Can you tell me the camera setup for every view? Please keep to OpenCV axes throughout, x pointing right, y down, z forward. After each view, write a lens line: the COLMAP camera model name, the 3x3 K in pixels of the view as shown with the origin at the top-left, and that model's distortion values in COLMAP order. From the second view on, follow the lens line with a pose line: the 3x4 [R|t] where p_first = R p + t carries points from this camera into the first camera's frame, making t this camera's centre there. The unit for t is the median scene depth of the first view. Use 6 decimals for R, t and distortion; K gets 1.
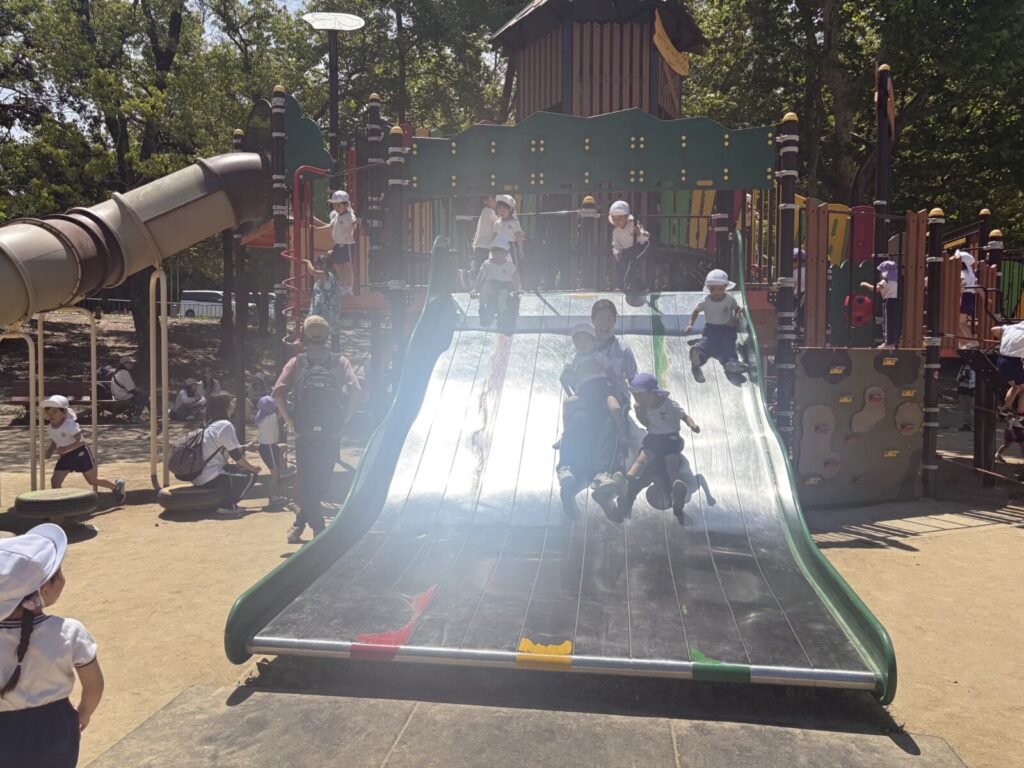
lens RADIAL K [[765.0, 0, 512.0], [0, 765.0, 384.0], [0, 0, 1]] dist [0.003751, 0.000763]
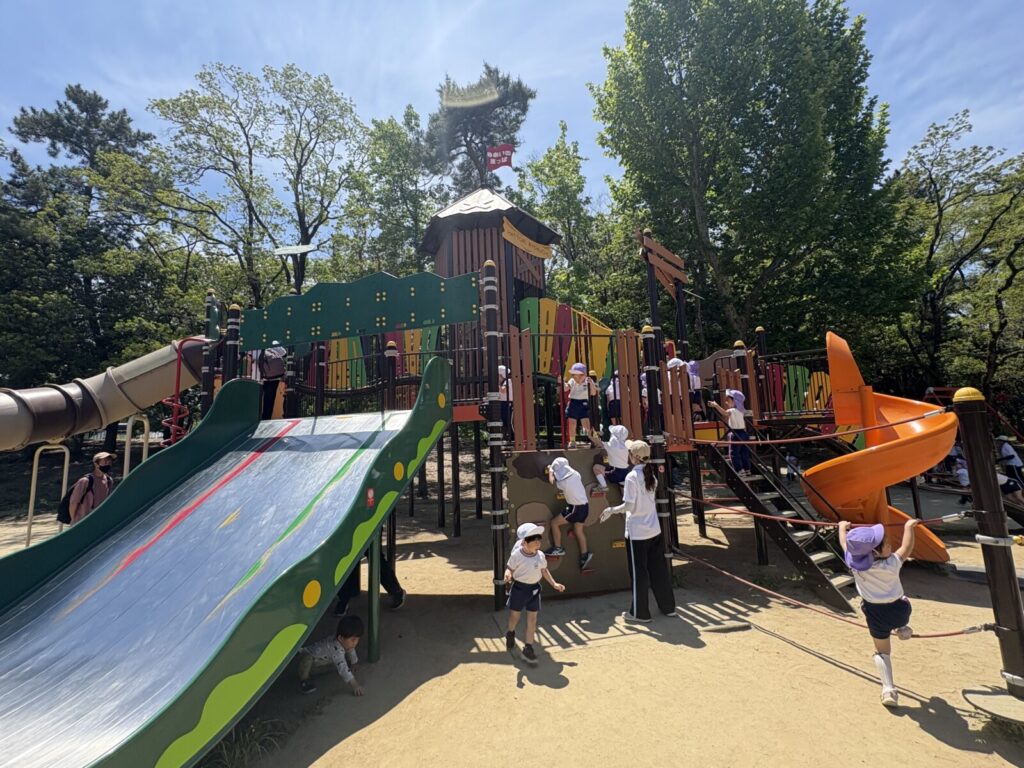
lens RADIAL K [[470.4, 0, 512.0], [0, 470.4, 384.0], [0, 0, 1]] dist [0.001431, 0.000070]
pose [[0.985877, -0.072853, -0.150797, 0.451664], [0.044340, 0.981839, -0.184462, -0.016583], [0.161497, 0.175171, 0.971202, 0.277870]]
